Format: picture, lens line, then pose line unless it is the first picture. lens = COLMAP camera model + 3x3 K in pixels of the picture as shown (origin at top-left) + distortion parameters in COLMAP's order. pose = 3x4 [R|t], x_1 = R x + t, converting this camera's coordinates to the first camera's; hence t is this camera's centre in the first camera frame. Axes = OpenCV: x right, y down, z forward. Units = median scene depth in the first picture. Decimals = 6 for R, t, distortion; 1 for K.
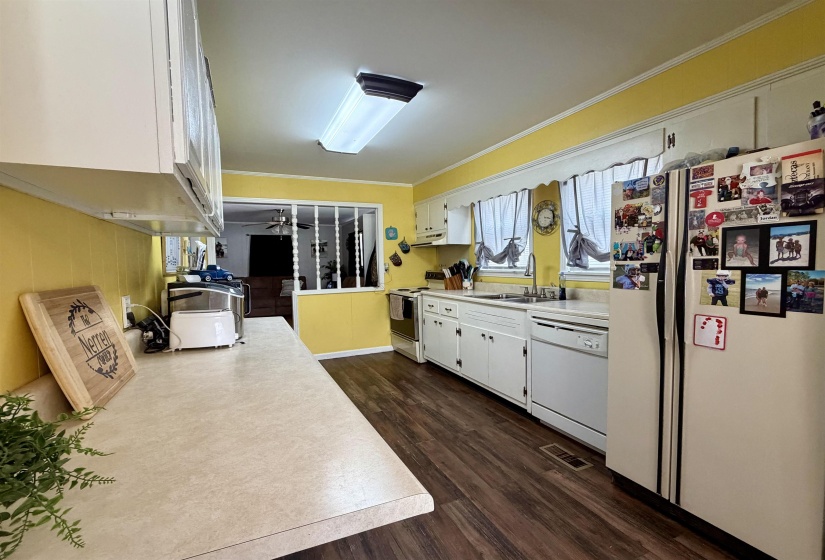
lens RADIAL K [[376.0, 0, 410.7], [0, 376.0, 288.2], [0, 0, 1]] dist [0.000099, 0.000024]
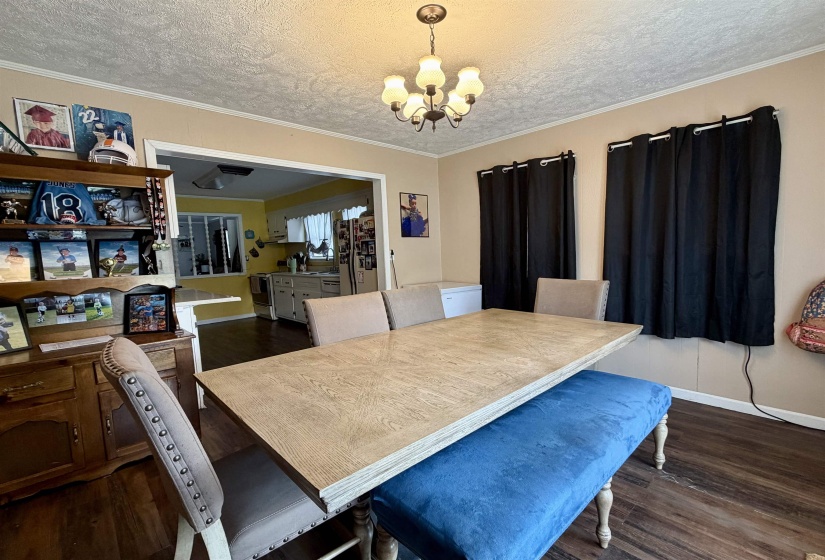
lens RADIAL K [[376.0, 0, 410.7], [0, 376.0, 288.2], [0, 0, 1]] dist [0.000099, 0.000024]
pose [[0.949727, -0.054118, 0.308367, 0.091345], [0.045044, 0.998319, 0.036473, 0.038912], [-0.309823, -0.020749, 0.950568, -0.643371]]
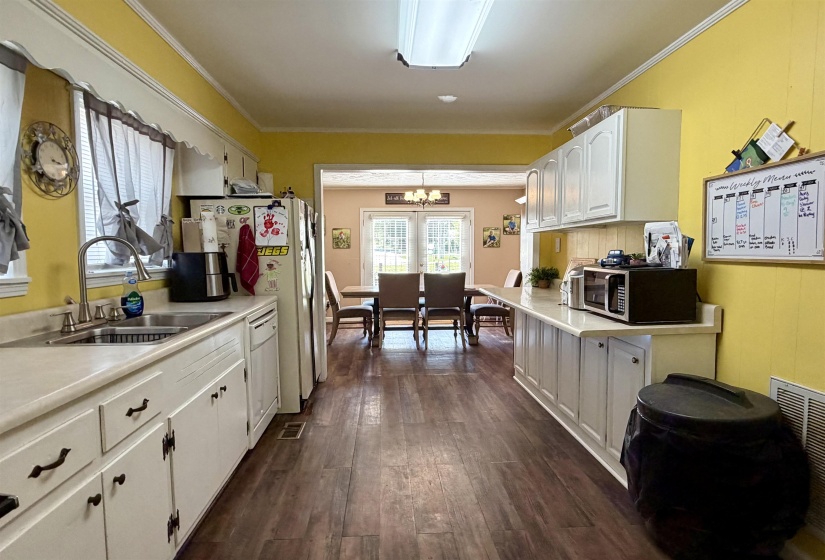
lens RADIAL K [[376.0, 0, 410.7], [0, 376.0, 288.2], [0, 0, 1]] dist [0.000099, 0.000024]
pose [[-0.938785, 0.005422, 0.344461, -0.181572], [0.046769, 0.992625, 0.111839, -0.053691], [-0.341315, 0.121102, -0.932115, 1.033703]]
